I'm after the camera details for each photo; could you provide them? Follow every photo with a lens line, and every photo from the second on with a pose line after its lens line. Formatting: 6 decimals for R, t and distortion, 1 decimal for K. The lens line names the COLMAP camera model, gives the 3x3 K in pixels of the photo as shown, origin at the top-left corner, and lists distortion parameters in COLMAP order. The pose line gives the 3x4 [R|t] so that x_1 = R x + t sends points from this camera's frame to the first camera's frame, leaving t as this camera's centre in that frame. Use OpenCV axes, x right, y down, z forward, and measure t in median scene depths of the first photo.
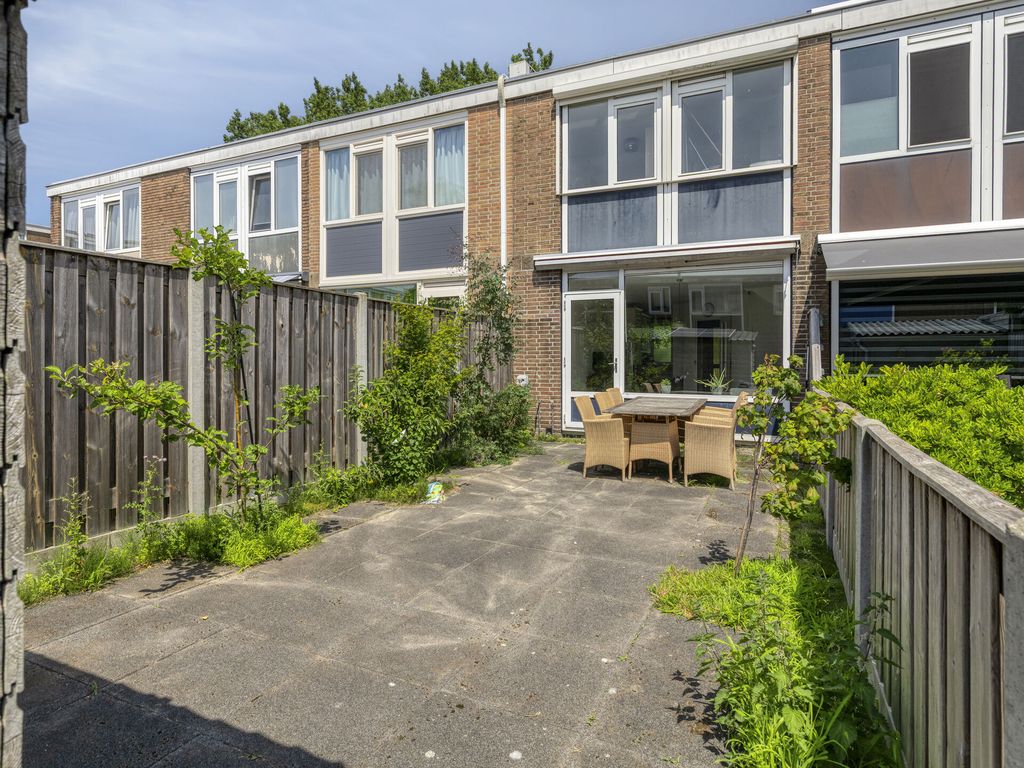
lens RADIAL K [[549.9, 0, 522.1], [0, 549.9, 363.3], [0, 0, 1]] dist [-0.002717, -0.001070]
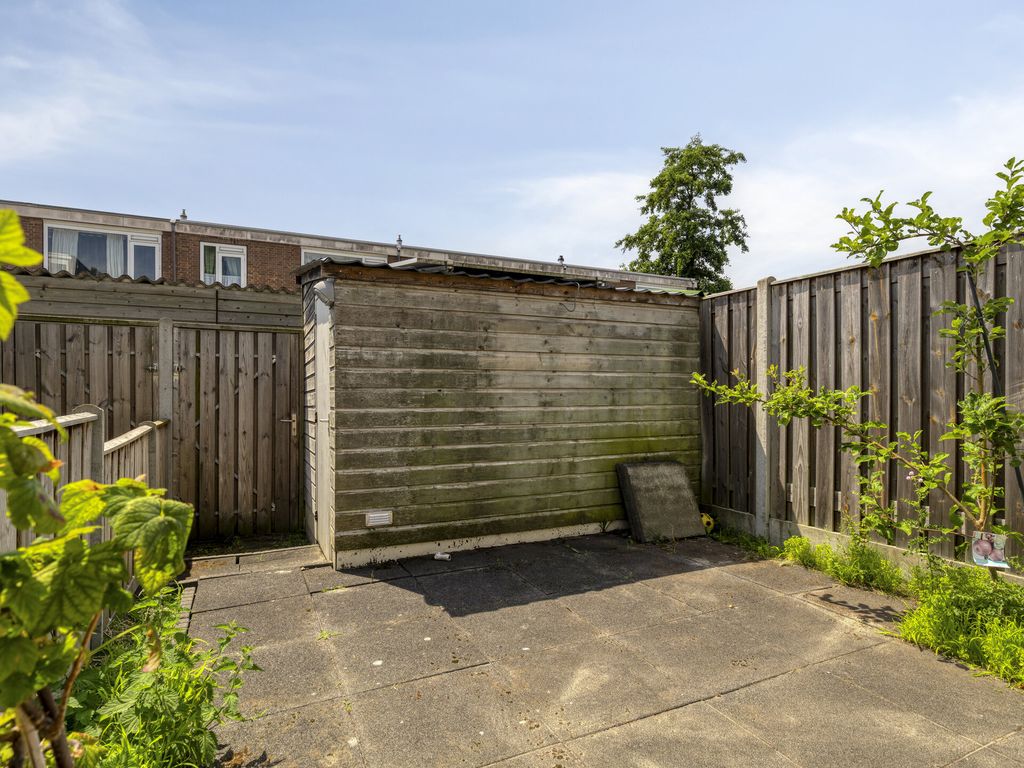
lens RADIAL K [[568.2, 0, 511.6], [0, 568.2, 390.5], [0, 0, 1]] dist [0.003365, -0.000183]
pose [[-0.637240, -0.004958, -0.770650, 0.472666], [-0.001793, 0.999986, -0.004951, 0.048505], [0.770664, -0.001773, -0.637240, 1.209182]]
